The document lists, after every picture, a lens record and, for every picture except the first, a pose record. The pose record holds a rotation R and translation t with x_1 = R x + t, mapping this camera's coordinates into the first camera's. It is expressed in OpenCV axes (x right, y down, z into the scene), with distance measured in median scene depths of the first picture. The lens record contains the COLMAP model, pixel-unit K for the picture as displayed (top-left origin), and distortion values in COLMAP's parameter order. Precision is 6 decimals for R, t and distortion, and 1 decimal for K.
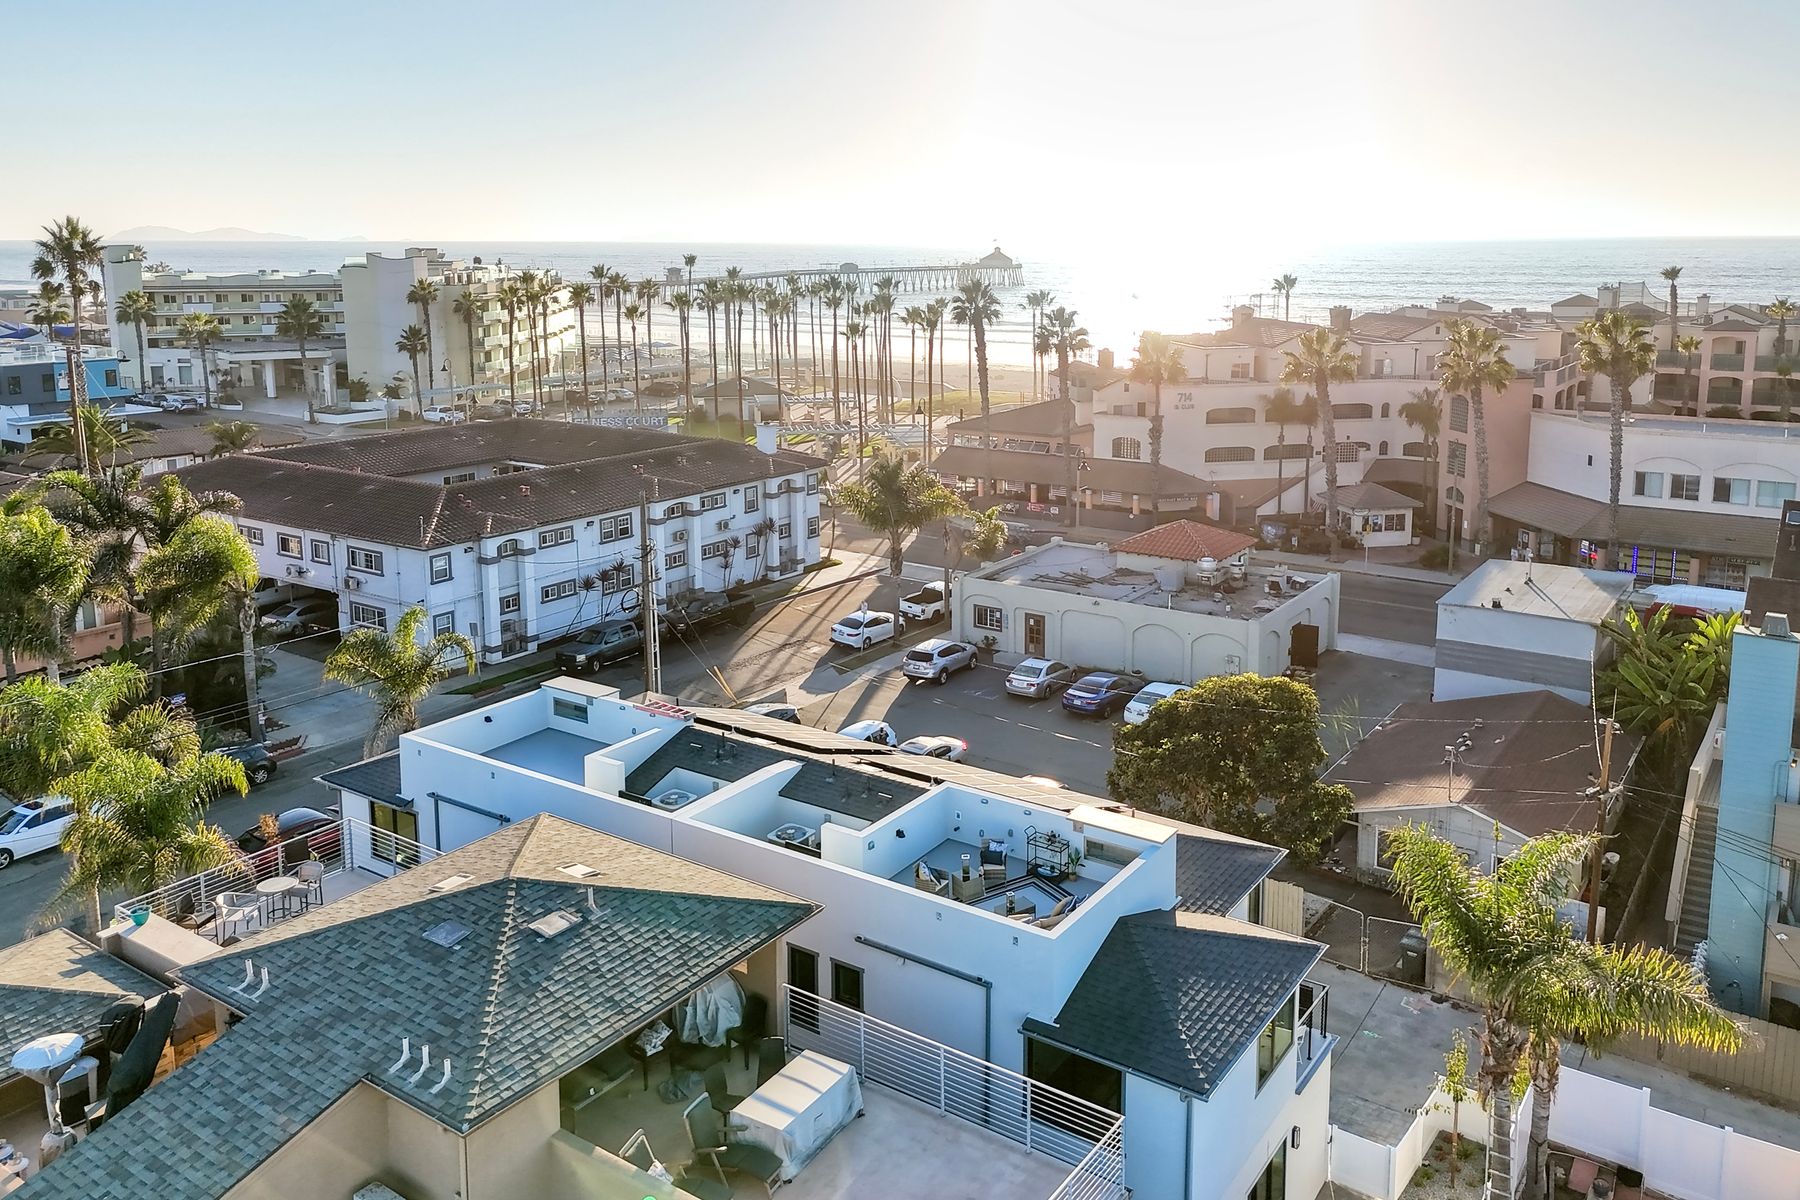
lens RADIAL K [[1376.8, 0, 960.0], [0, 1376.8, 470.3], [0, 0, 1]] dist [0.067573, -0.042757]
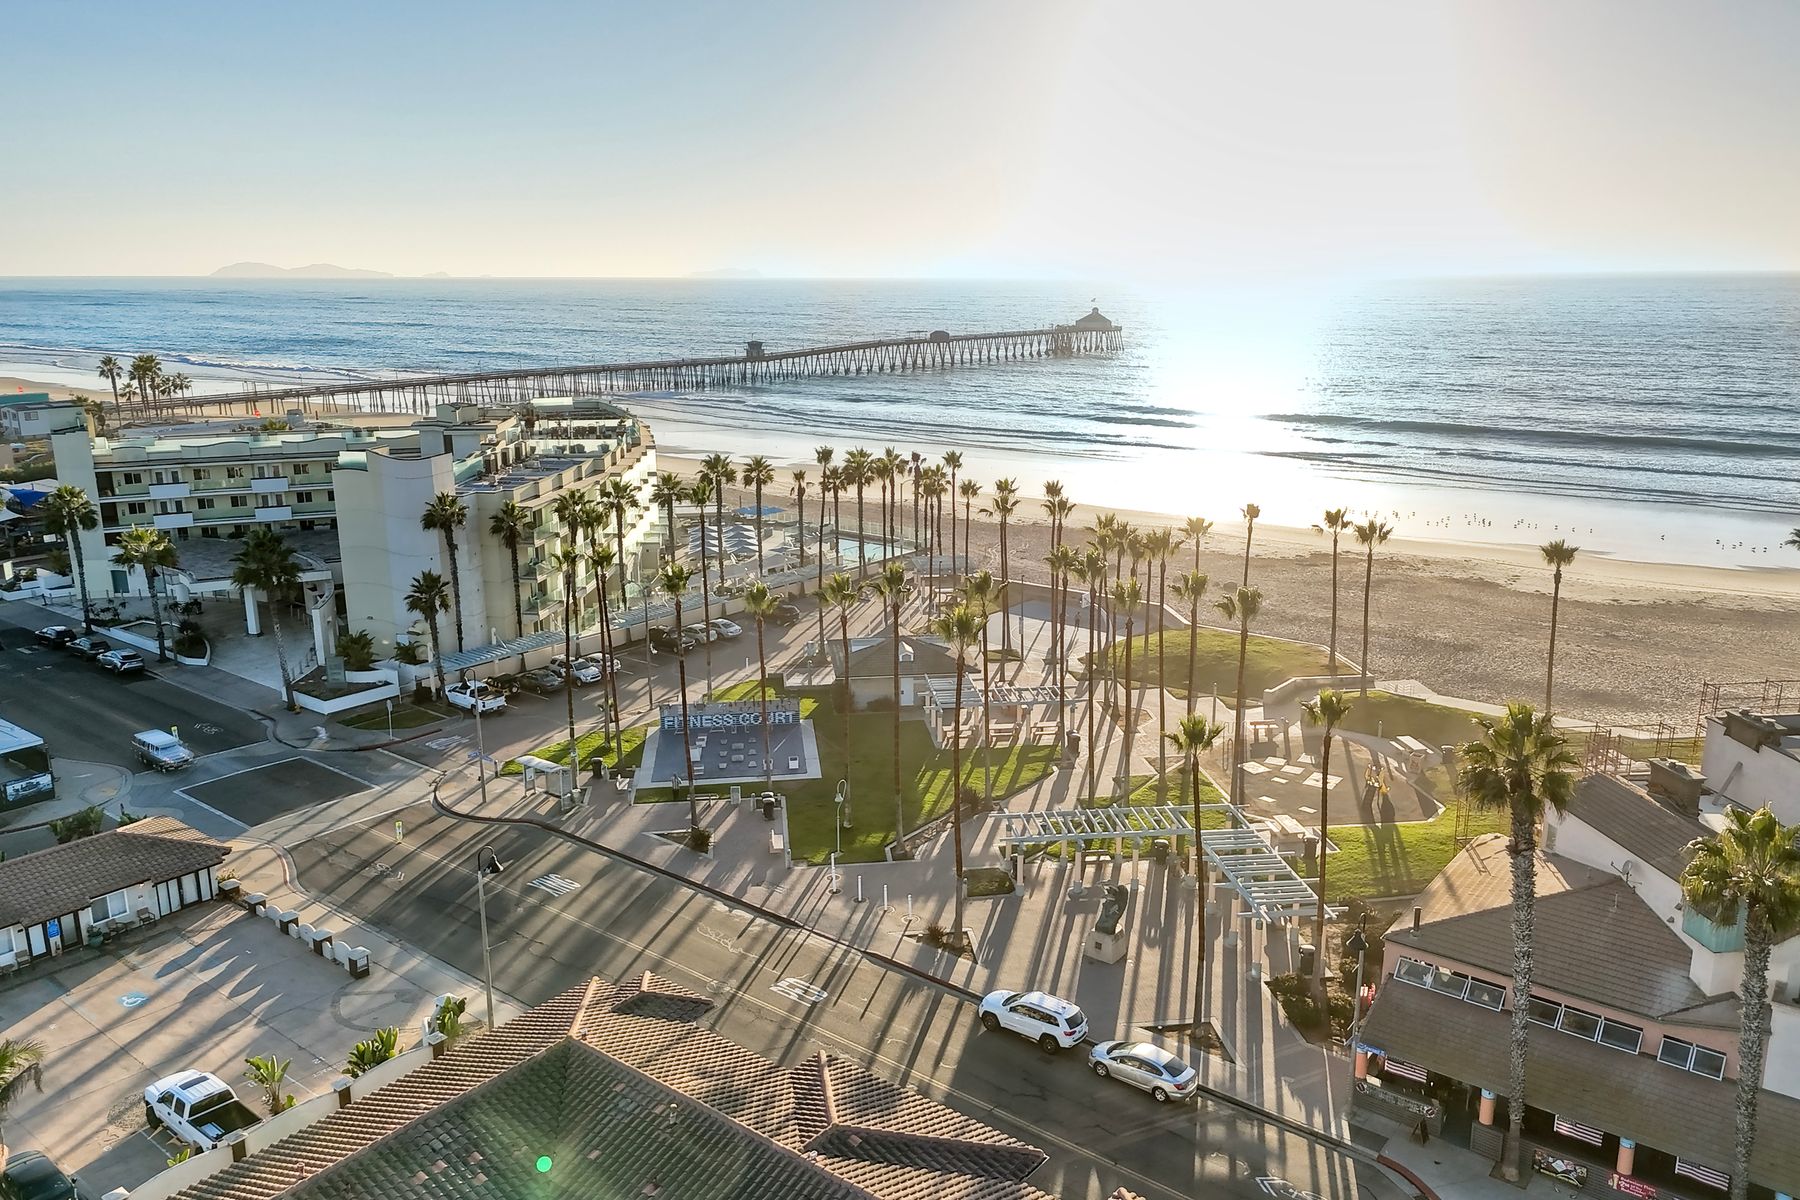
lens RADIAL K [[1302.3, 0, 915.5], [0, 1302.3, 615.1], [0, 0, 1]] dist [0.114515, -0.154696]
pose [[0.997549, 0.013496, -0.068651, -0.229016], [-0.007024, 0.995581, 0.093647, -0.293248], [0.069611, -0.092936, 0.993236, 0.765304]]
